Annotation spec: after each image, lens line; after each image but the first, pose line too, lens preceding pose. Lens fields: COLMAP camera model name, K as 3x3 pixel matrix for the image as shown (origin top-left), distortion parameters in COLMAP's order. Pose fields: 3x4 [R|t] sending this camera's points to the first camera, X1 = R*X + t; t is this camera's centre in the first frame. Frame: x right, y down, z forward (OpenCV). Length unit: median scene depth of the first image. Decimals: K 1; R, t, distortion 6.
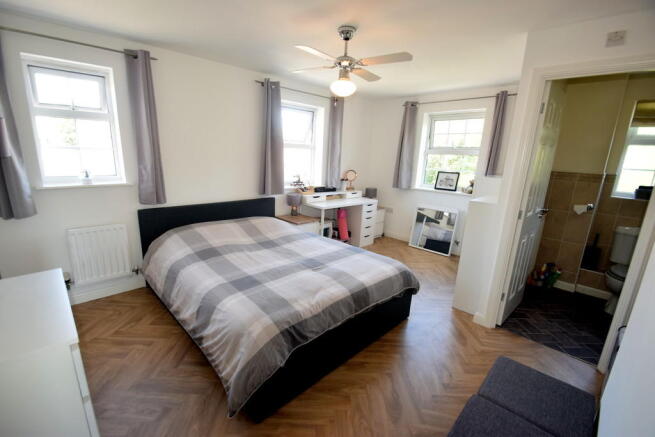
lens RADIAL K [[288.0, 0, 325.7], [0, 288.0, 225.3], [0, 0, 1]] dist [0.000582, 0.000080]
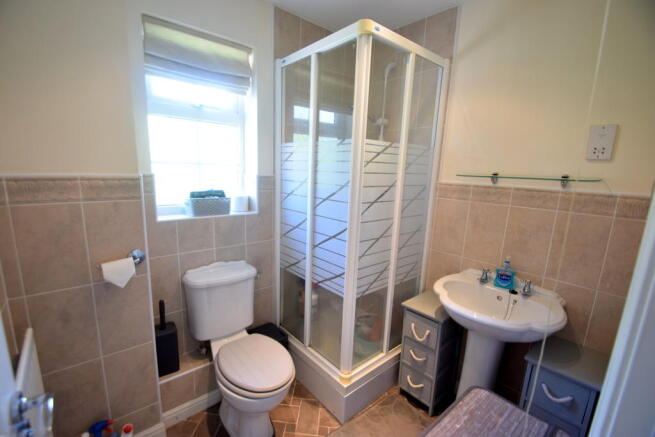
lens RADIAL K [[288.0, 0, 325.7], [0, 288.0, 225.3], [0, 0, 1]] dist [0.000582, 0.000080]
pose [[0.054264, -0.235721, 0.970305, 0.540406], [0.213625, 0.951978, 0.219322, -0.140443], [-0.975408, 0.195380, 0.102014, 0.683146]]
